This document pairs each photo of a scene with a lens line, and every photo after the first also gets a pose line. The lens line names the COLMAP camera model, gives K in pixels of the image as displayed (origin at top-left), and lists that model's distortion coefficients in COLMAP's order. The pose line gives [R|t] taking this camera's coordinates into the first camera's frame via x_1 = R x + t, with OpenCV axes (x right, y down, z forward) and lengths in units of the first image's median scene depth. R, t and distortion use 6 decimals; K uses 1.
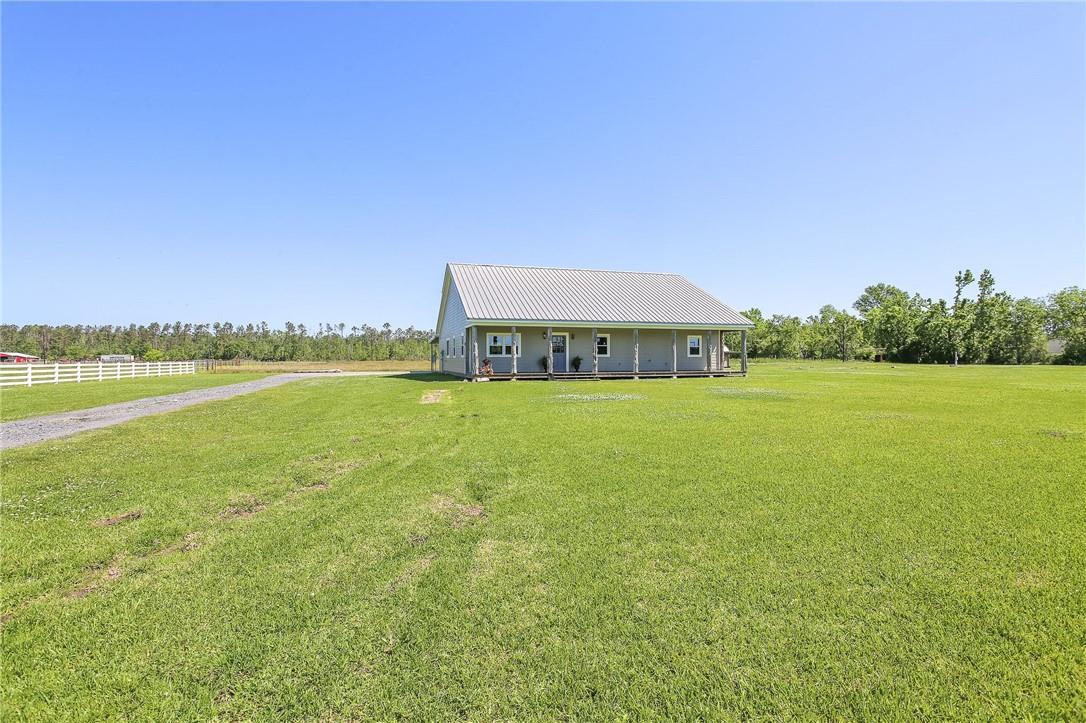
lens RADIAL K [[547.2, 0, 539.8], [0, 547.2, 360.8], [0, 0, 1]] dist [-0.037434, 0.012015]
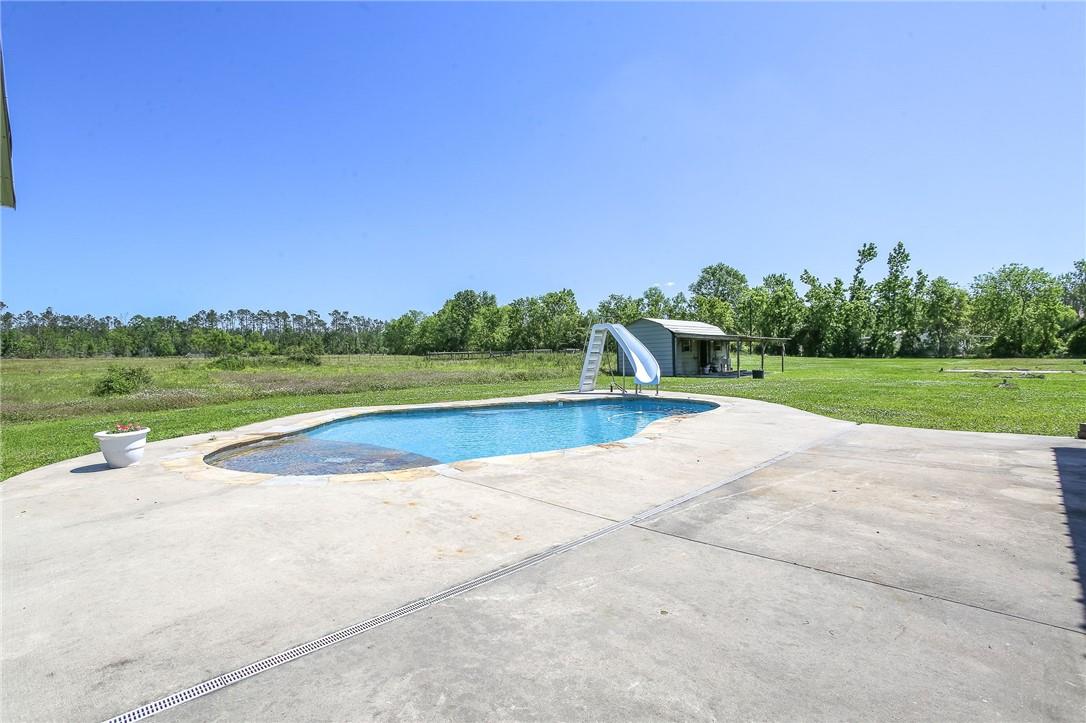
lens RADIAL K [[547.2, 0, 525.9], [0, 547.2, 363.9], [0, 0, 1]] dist [-0.037434, 0.012015]
pose [[0.887537, -0.015021, 0.460491, -0.014581], [0.007210, 0.999799, 0.018715, -0.000946], [-0.460680, -0.013290, 0.887467, 0.138174]]
